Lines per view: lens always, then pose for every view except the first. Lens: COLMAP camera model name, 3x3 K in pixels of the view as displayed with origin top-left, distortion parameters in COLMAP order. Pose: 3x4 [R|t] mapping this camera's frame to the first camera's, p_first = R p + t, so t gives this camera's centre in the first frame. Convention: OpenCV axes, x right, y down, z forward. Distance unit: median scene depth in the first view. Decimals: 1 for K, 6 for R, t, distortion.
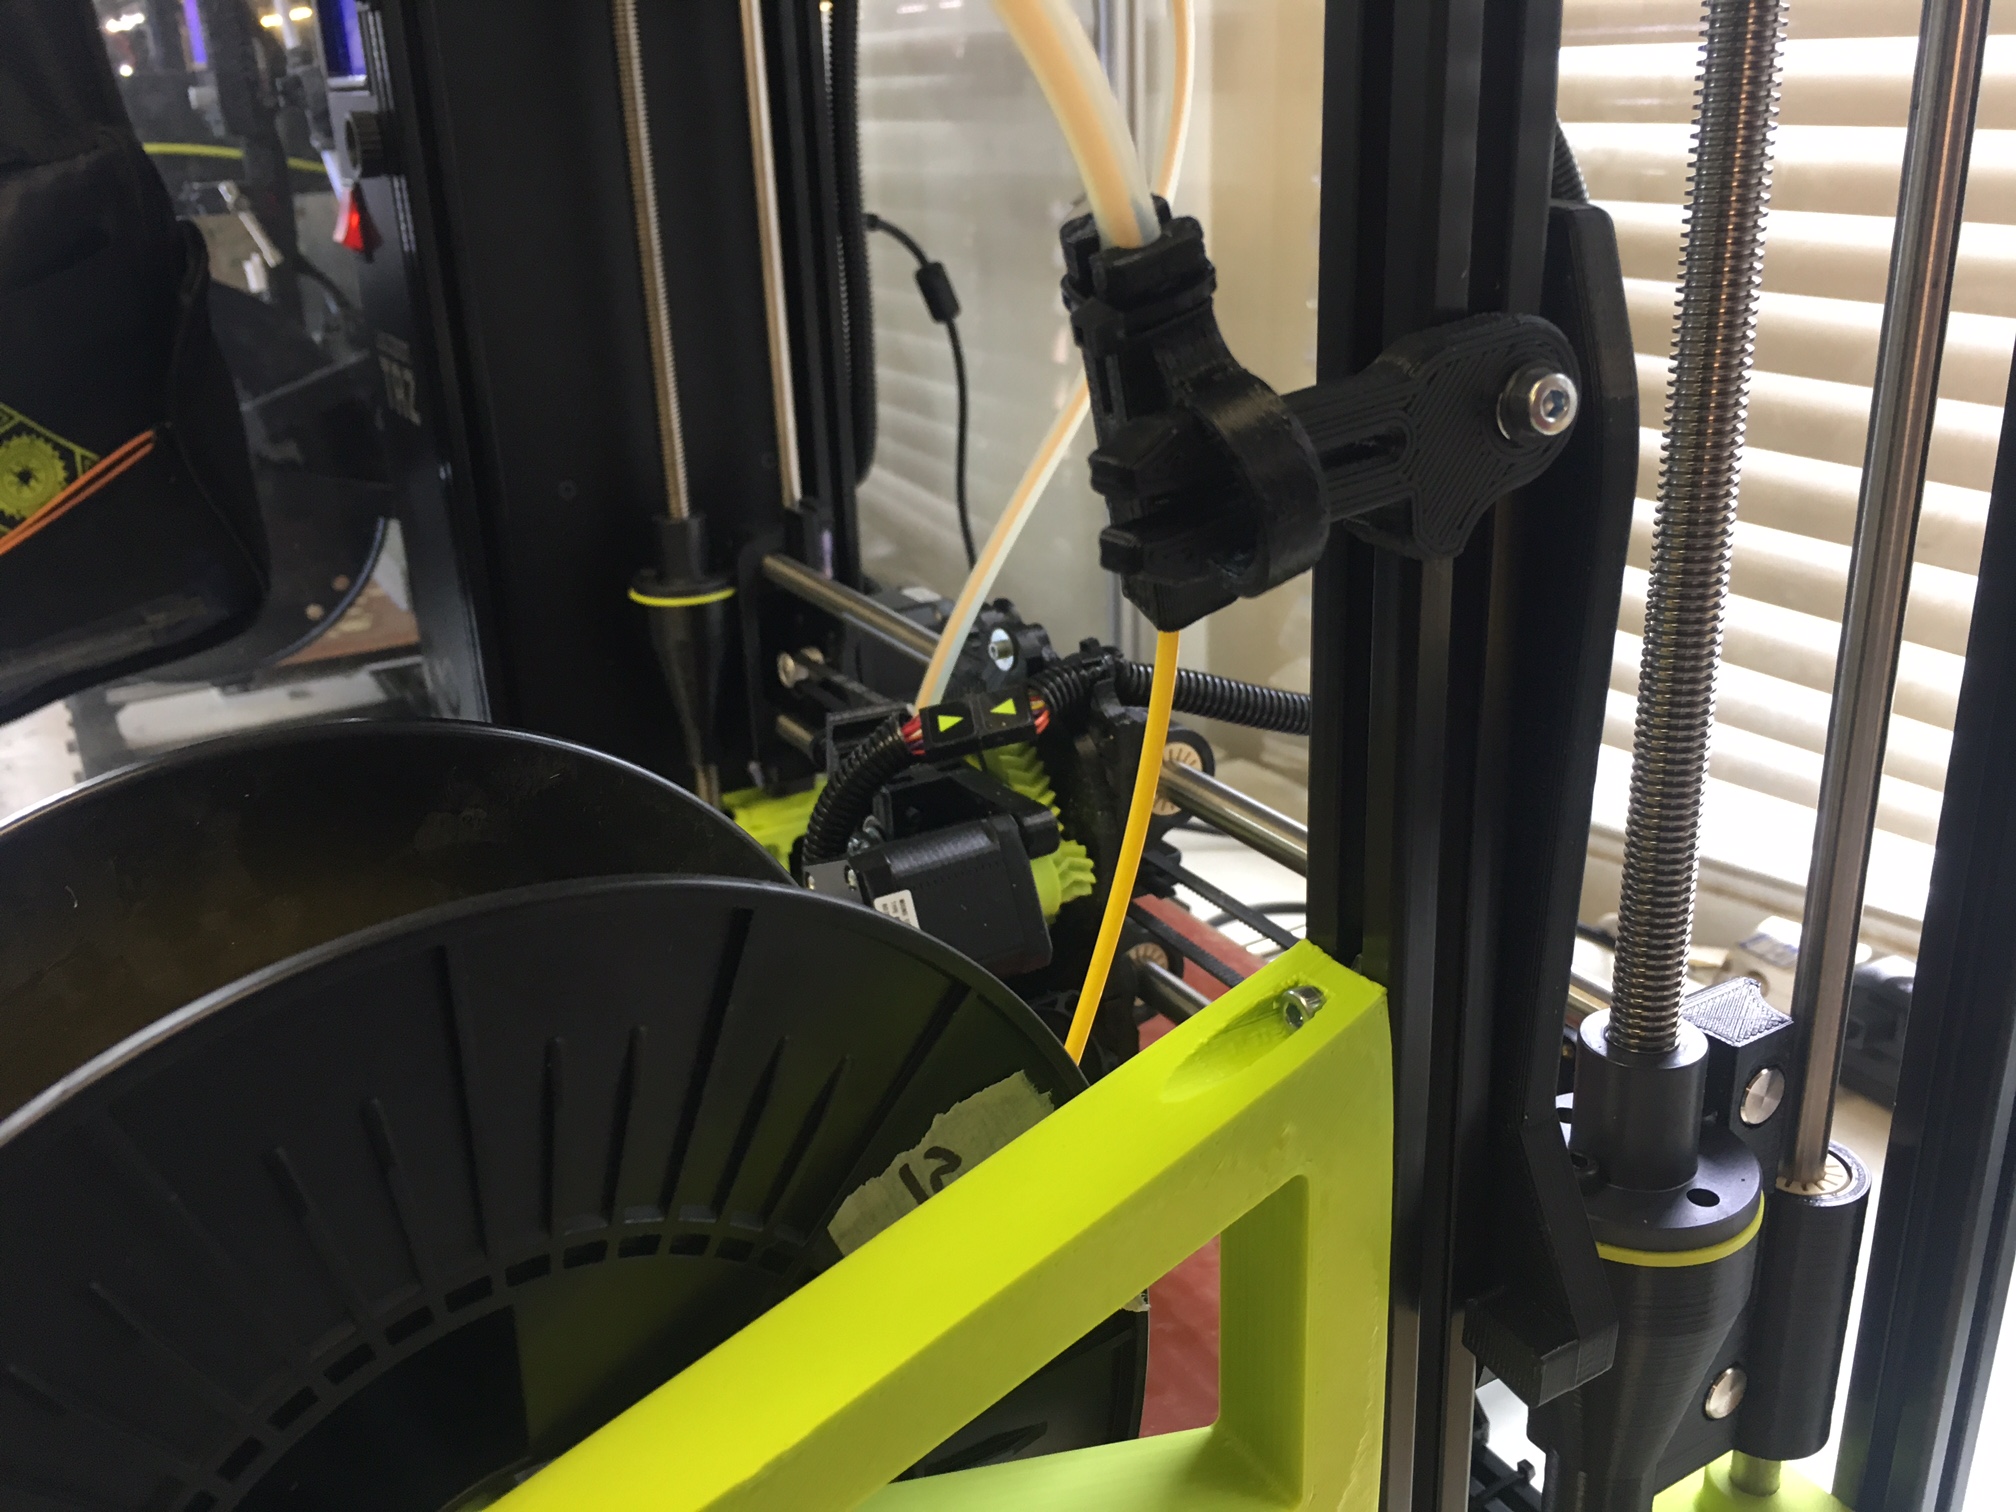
lens RADIAL K [[1753.4, 0, 1010.0], [0, 1753.4, 722.8], [0, 0, 1]] dist [0.088465, -0.164785]
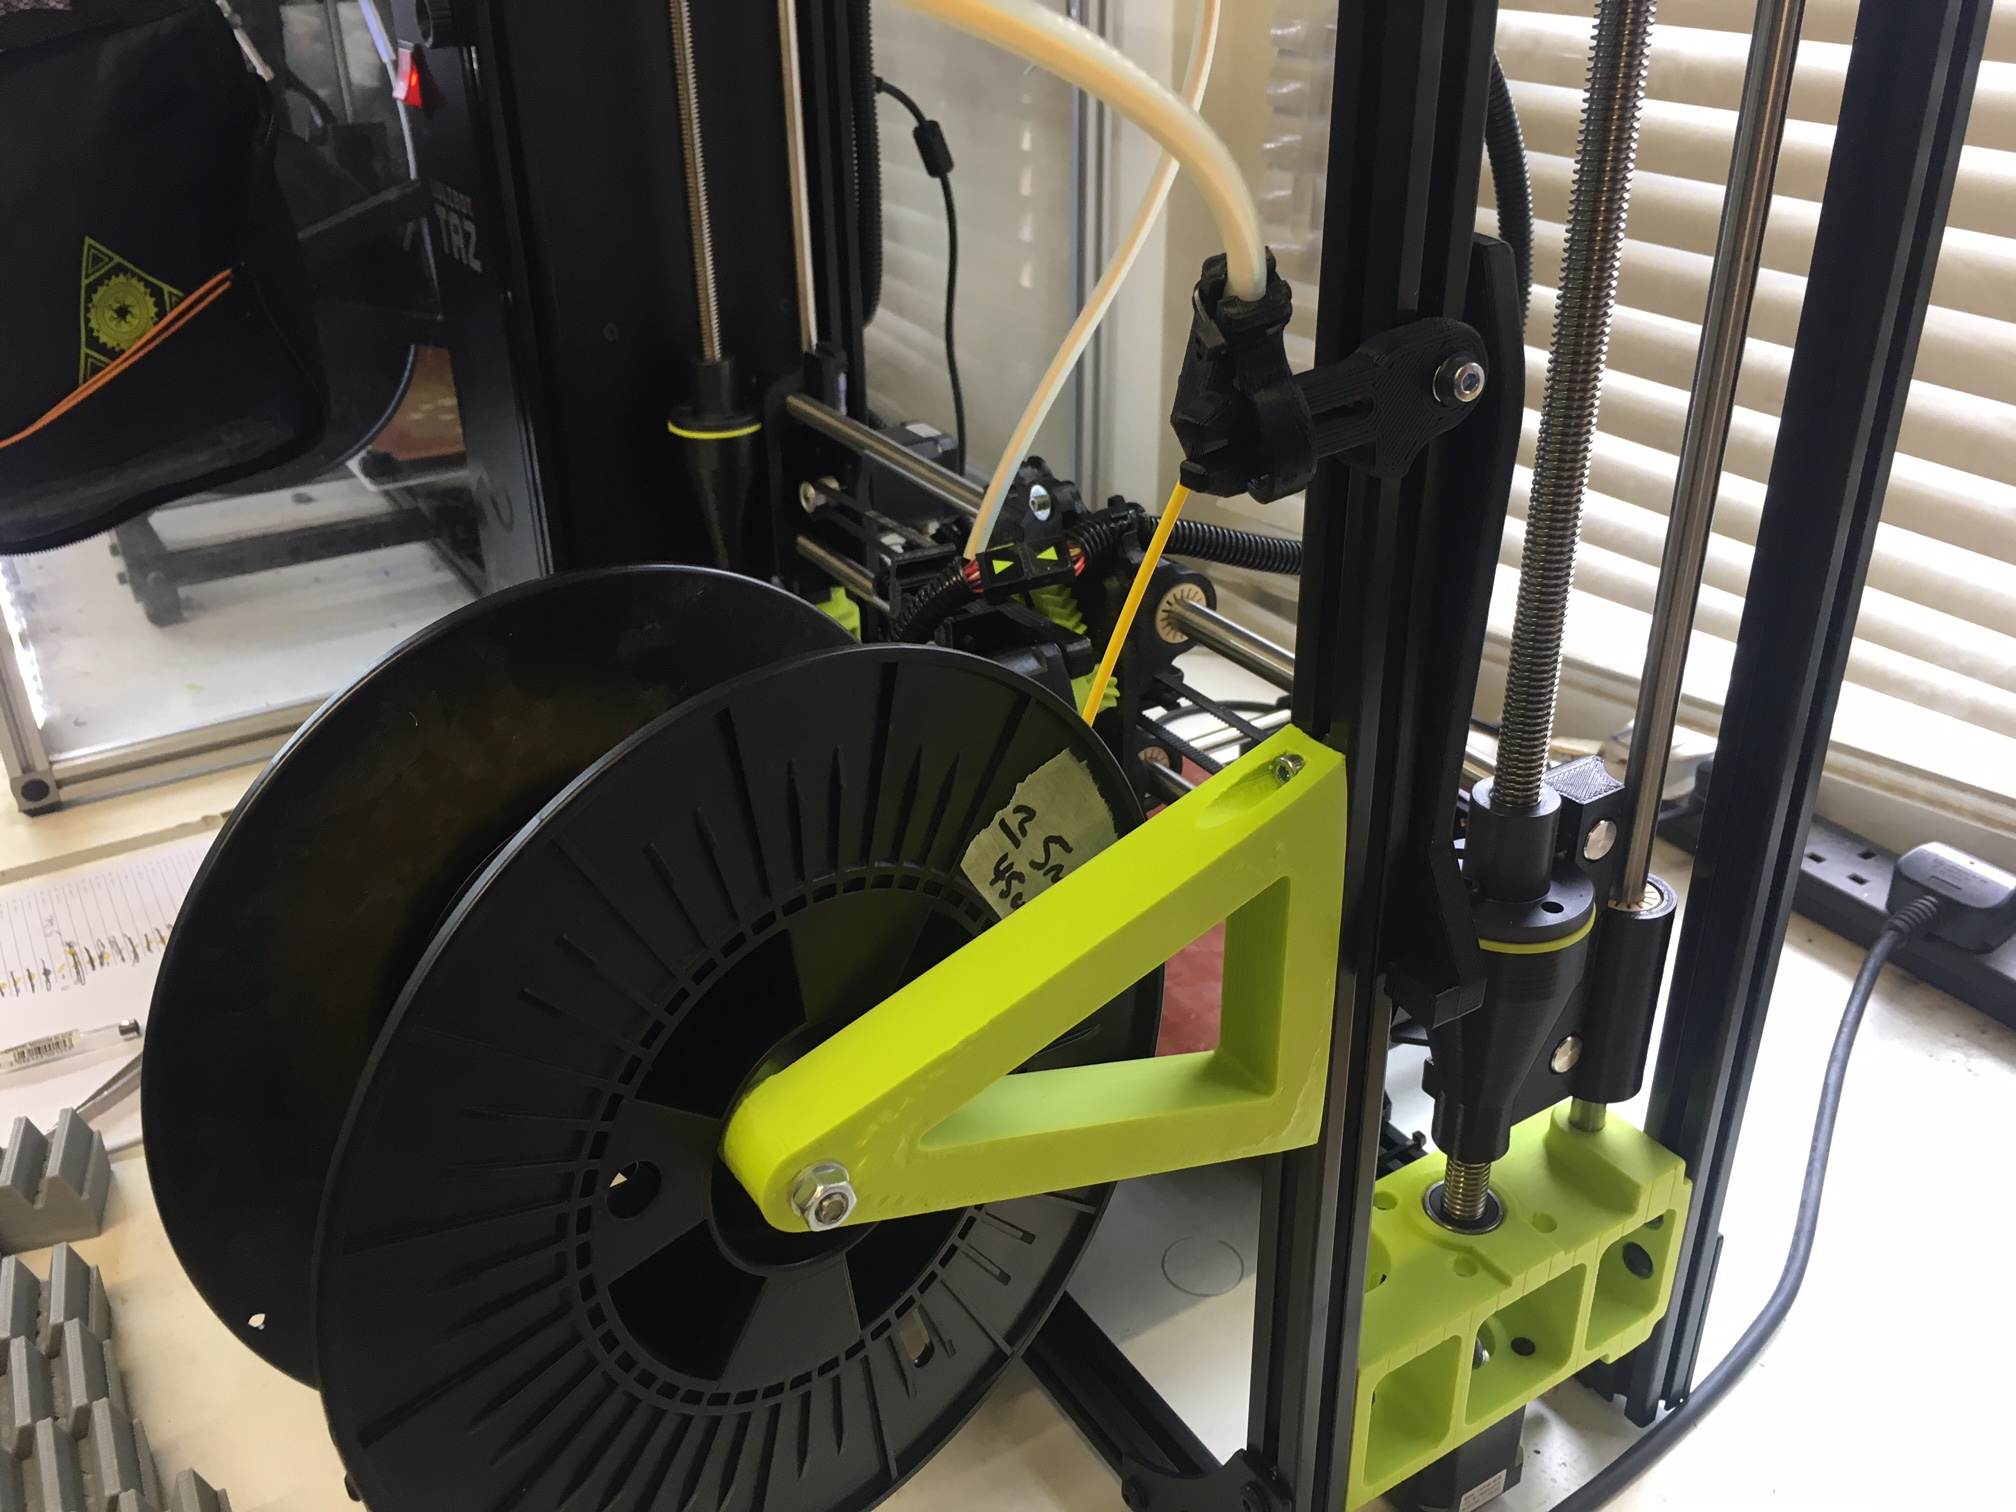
lens RADIAL K [[1753.4, 0, 1010.0], [0, 1753.4, 722.8], [0, 0, 1]] dist [0.088465, -0.164785]
pose [[0.998898, 0.005758, 0.046569, -0.091452], [-0.011036, 0.993433, 0.113883, -0.029441], [-0.045608, -0.114271, 0.992402, -0.305769]]
